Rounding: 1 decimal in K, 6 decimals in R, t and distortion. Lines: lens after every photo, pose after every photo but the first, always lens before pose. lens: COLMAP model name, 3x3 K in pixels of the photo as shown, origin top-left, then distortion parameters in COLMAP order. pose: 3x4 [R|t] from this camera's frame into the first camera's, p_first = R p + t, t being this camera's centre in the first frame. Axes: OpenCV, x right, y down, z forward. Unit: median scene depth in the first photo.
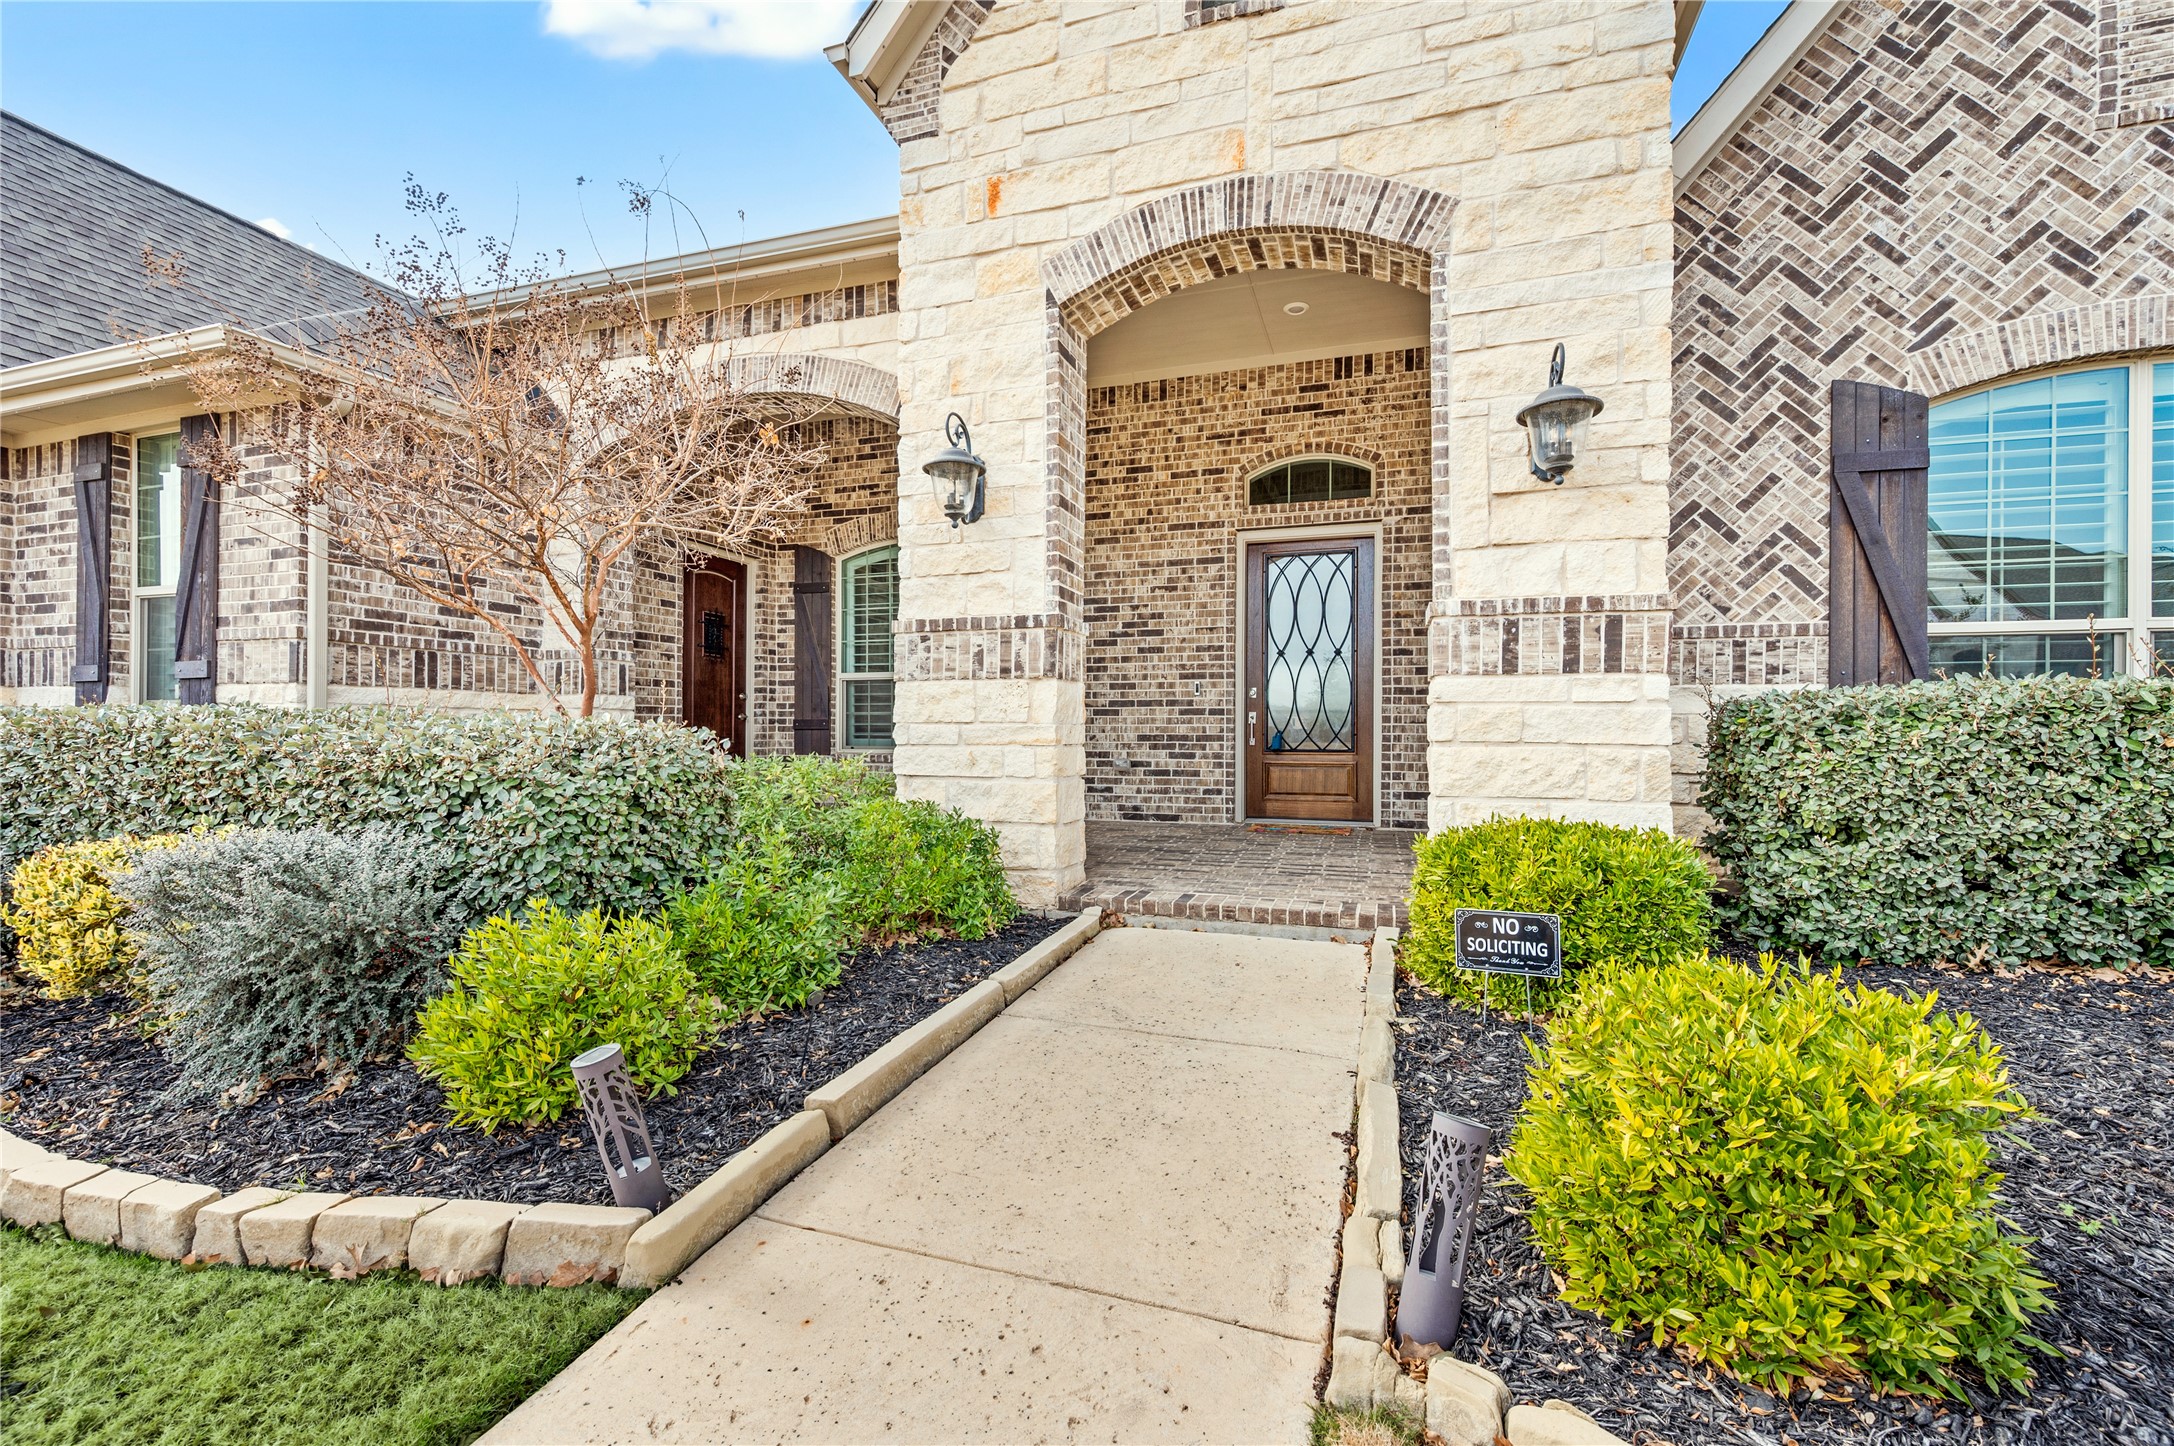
lens RADIAL K [[885.0, 0, 1001.6], [0, 885.0, 704.7], [0, 0, 1]] dist [0.002487, 0.000371]
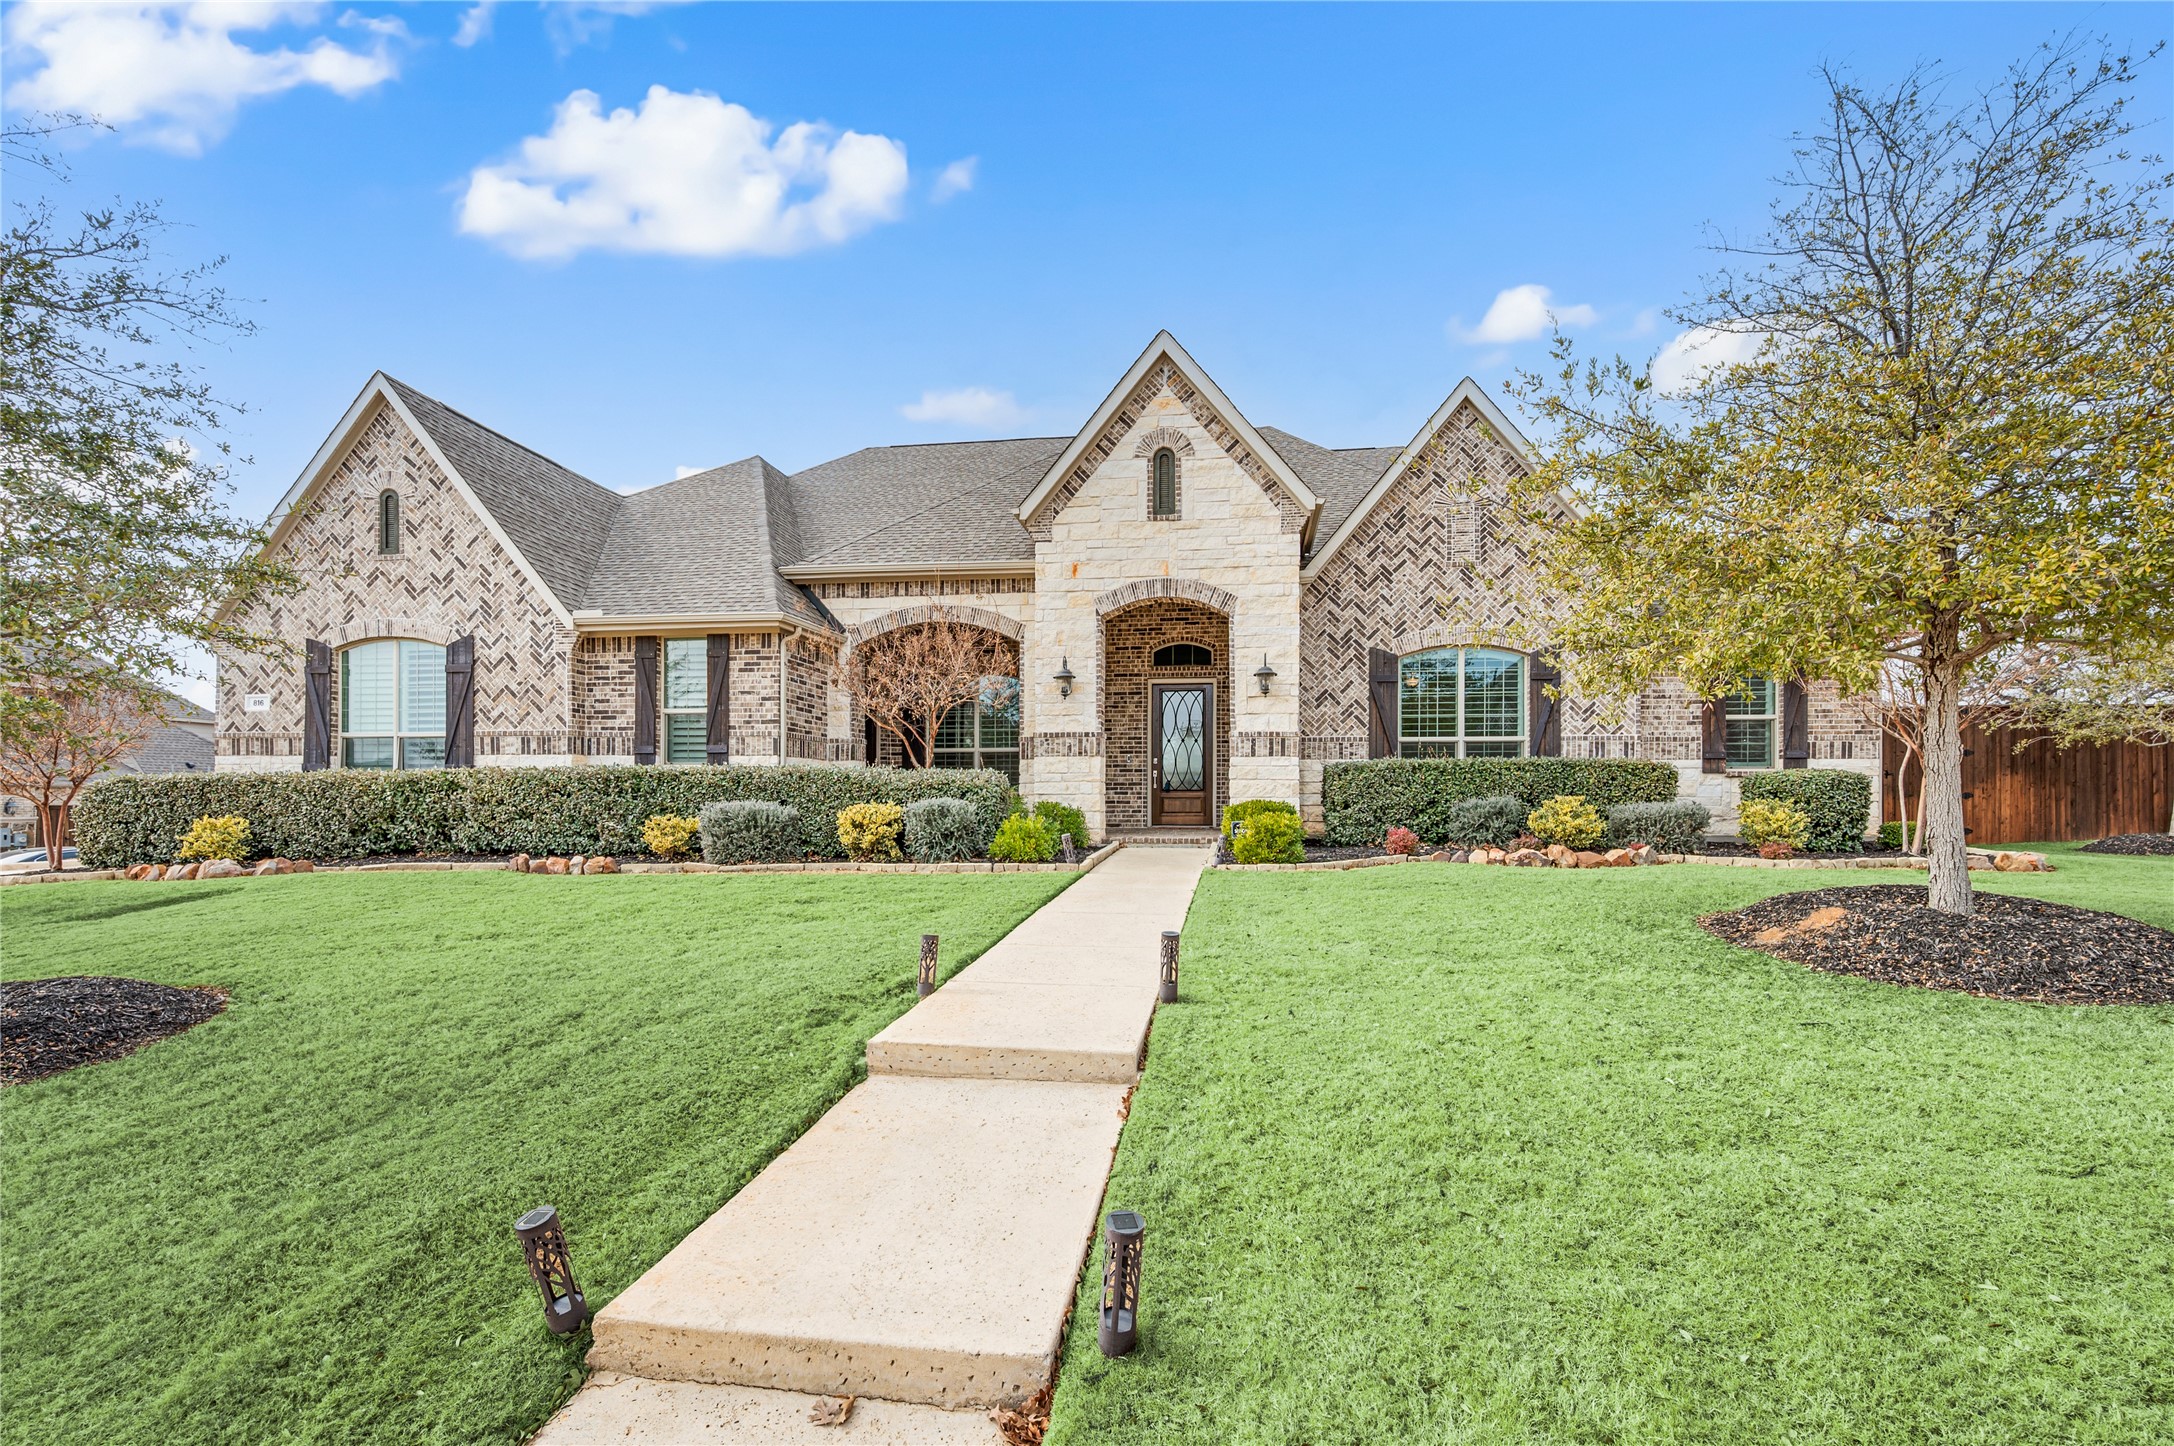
lens RADIAL K [[859.5, 0, 1093.6], [0, 859.5, 735.7], [0, 0, 1]] dist [0.000141, 0.000039]
pose [[0.967314, 0.012749, 0.253262, -0.545653], [-0.002915, 0.999228, -0.039168, 0.009443], [-0.253565, 0.037150, 0.966605, -1.329012]]
